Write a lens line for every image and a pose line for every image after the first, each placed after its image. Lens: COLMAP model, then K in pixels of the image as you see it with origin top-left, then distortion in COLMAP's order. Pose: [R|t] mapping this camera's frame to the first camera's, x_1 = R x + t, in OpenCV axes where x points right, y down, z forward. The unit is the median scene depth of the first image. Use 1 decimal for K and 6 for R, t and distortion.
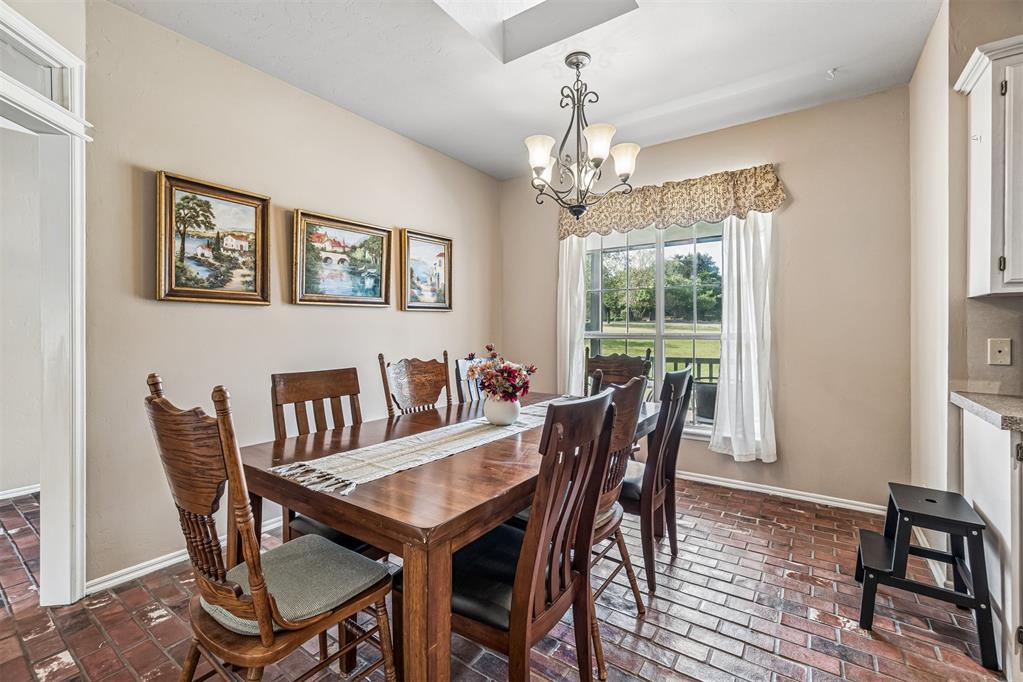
lens RADIAL K [[443.6, 0, 512.8], [0, 443.6, 335.5], [0, 0, 1]] dist [-0.001646, -0.000231]
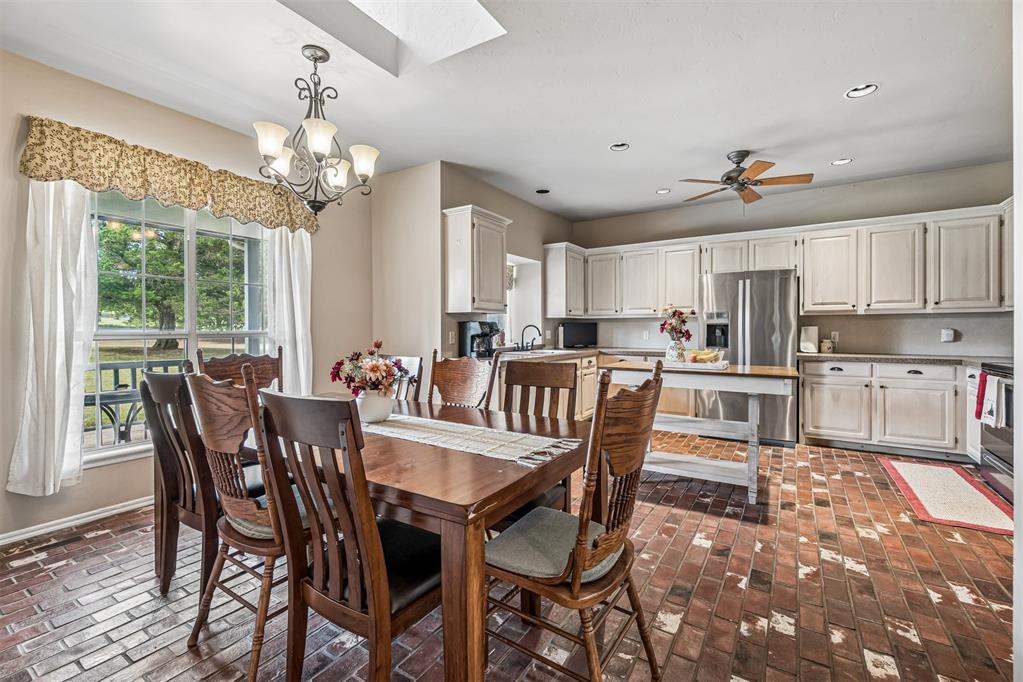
lens RADIAL K [[440.6, 0, 513.1], [0, 440.6, 330.1], [0, 0, 1]] dist [0.000234, 0.000110]
pose [[-0.042362, -0.003819, 0.999095, -1.090015], [0.009575, 0.999945, 0.004228, -0.007329], [-0.999056, 0.009745, -0.042323, 0.768412]]
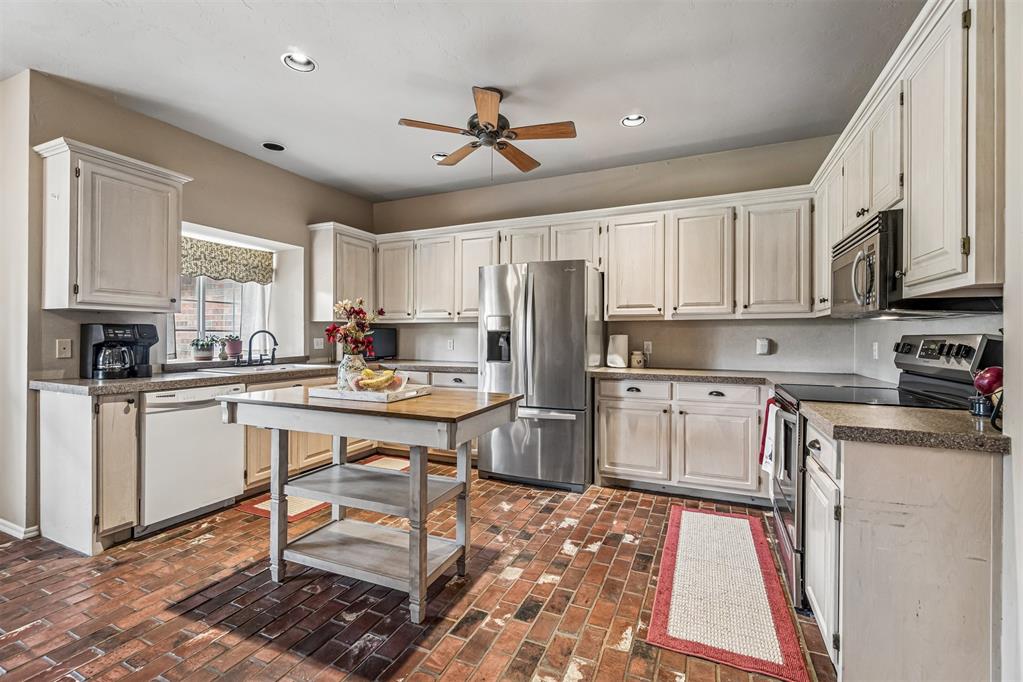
lens RADIAL K [[443.6, 0, 512.8], [0, 443.6, 335.5], [0, 0, 1]] dist [-0.001646, -0.000231]
pose [[-0.192081, 0.001256, 0.981378, -0.567649], [0.003520, 0.999994, -0.000591, 0.000611], [-0.981373, 0.003341, -0.192084, -0.141964]]
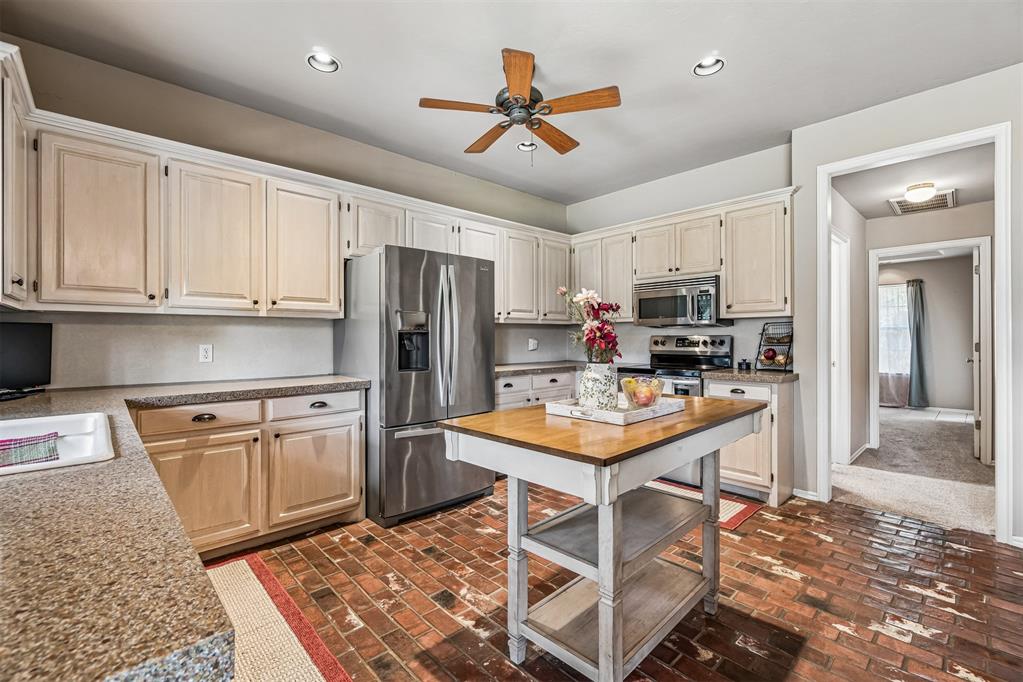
lens RADIAL K [[443.6, 0, 512.8], [0, 443.6, 335.5], [0, 0, 1]] dist [-0.001646, -0.000231]
pose [[-0.978876, 0.004320, 0.204411, 0.629768], [0.005250, 0.999978, 0.004008, -0.009536], [-0.204389, 0.004996, -0.978877, 0.927433]]
